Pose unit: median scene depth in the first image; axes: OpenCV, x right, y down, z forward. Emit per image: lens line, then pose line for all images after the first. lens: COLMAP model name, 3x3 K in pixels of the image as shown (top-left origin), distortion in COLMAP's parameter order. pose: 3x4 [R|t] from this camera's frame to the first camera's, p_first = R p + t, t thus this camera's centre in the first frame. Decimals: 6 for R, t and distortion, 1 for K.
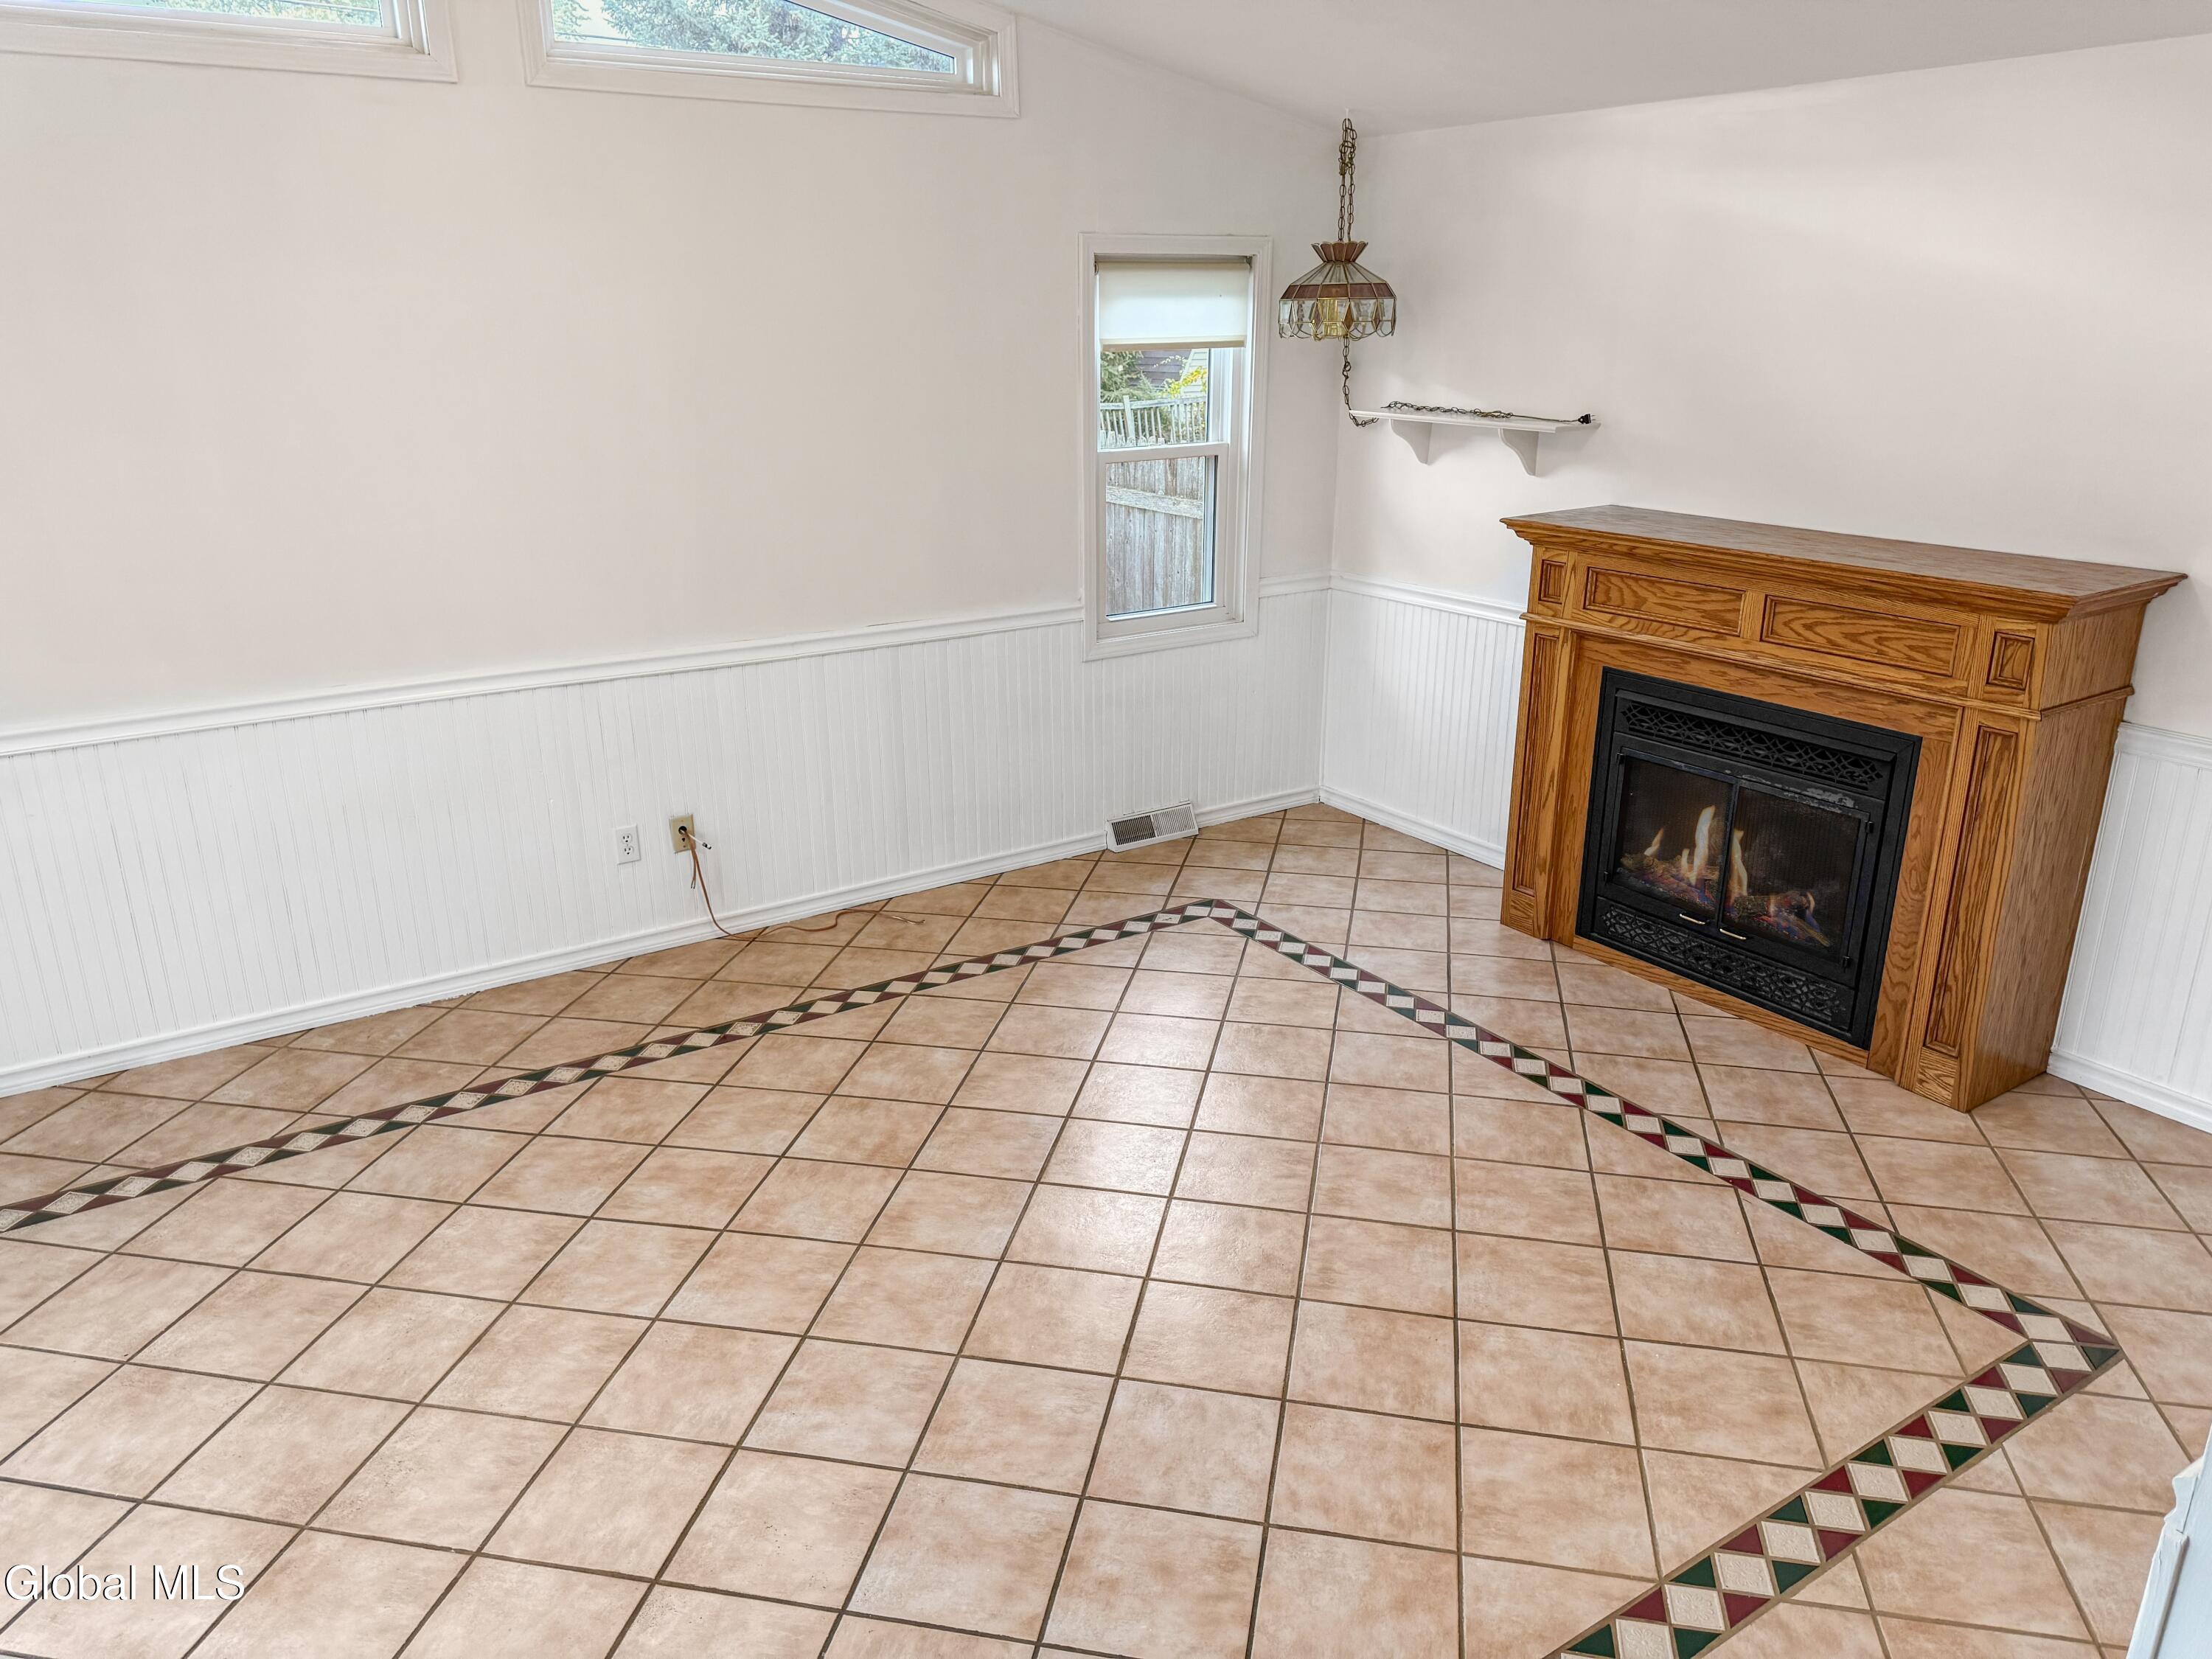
lens RADIAL K [[1563.3, 0, 1100.6], [0, 1563.3, 835.8], [0, 0, 1]] dist [0.134275, -0.198889]
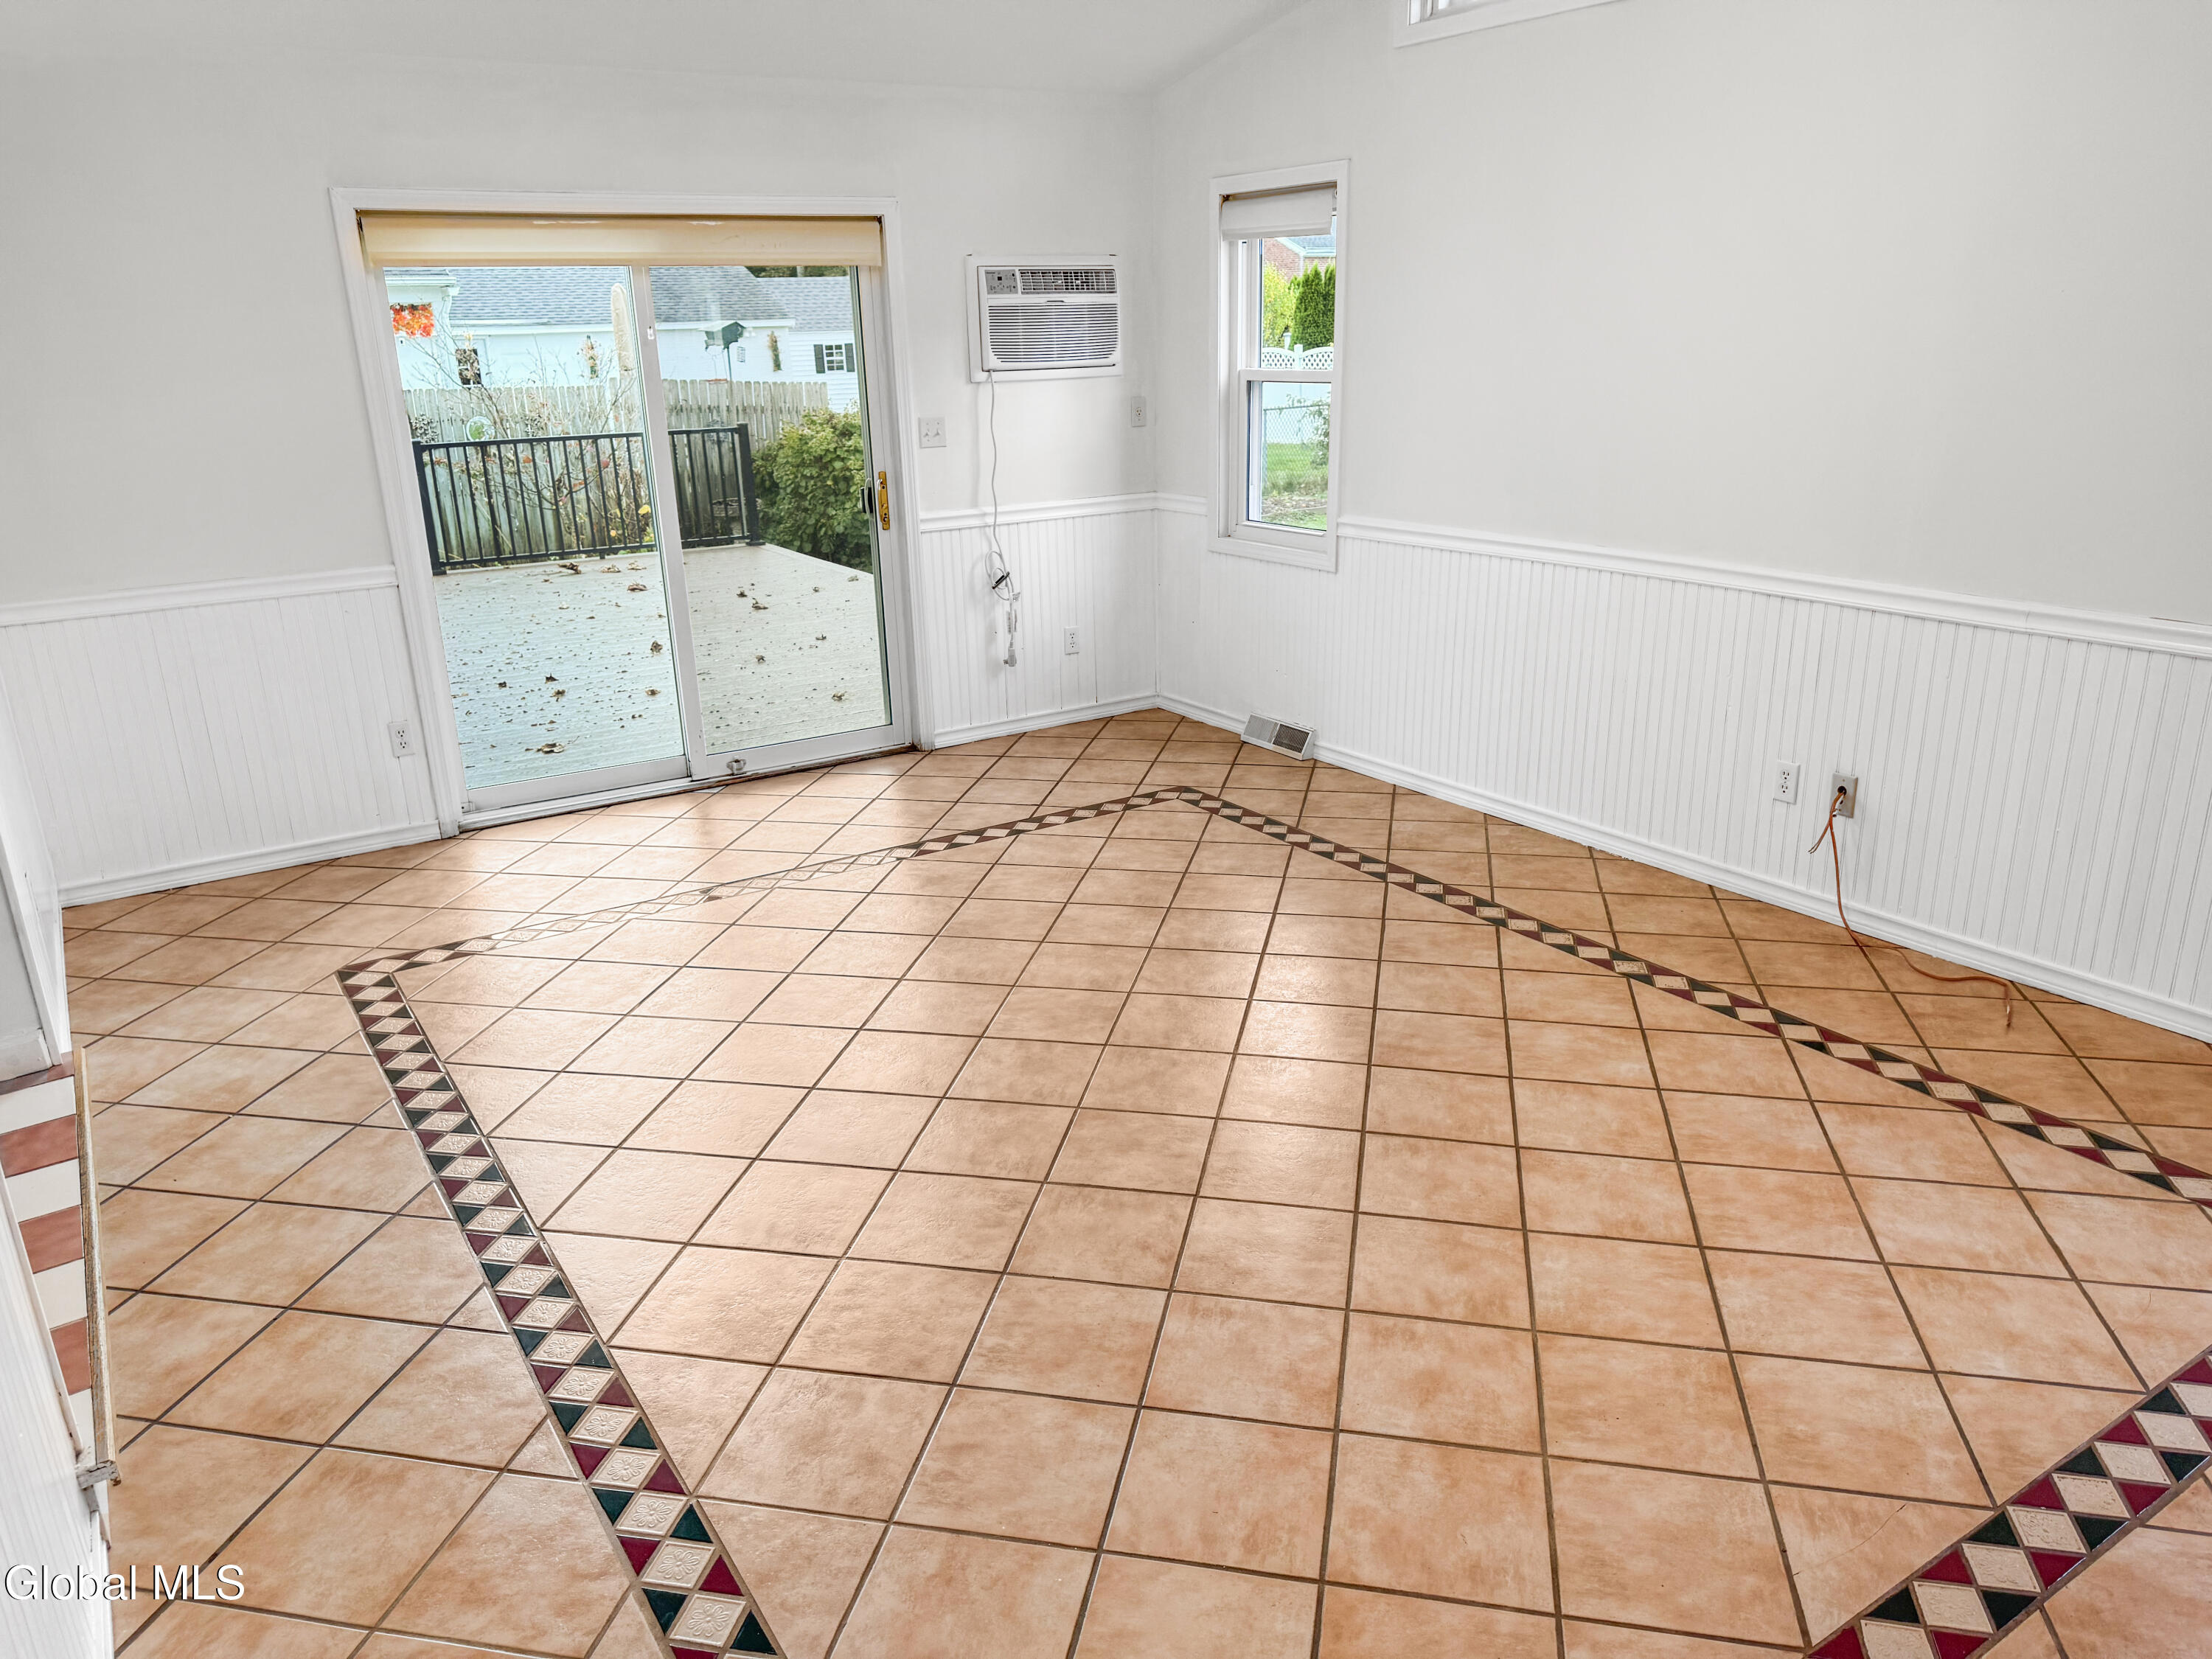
lens RADIAL K [[1563.3, 0, 1100.6], [0, 1563.3, 835.8], [0, 0, 1]] dist [0.134275, -0.198889]
pose [[-0.016775, 0.315726, -0.948702, 0.648020], [-0.296055, 0.904720, 0.306323, -0.143517], [0.955024, 0.286006, 0.078296, 0.604700]]
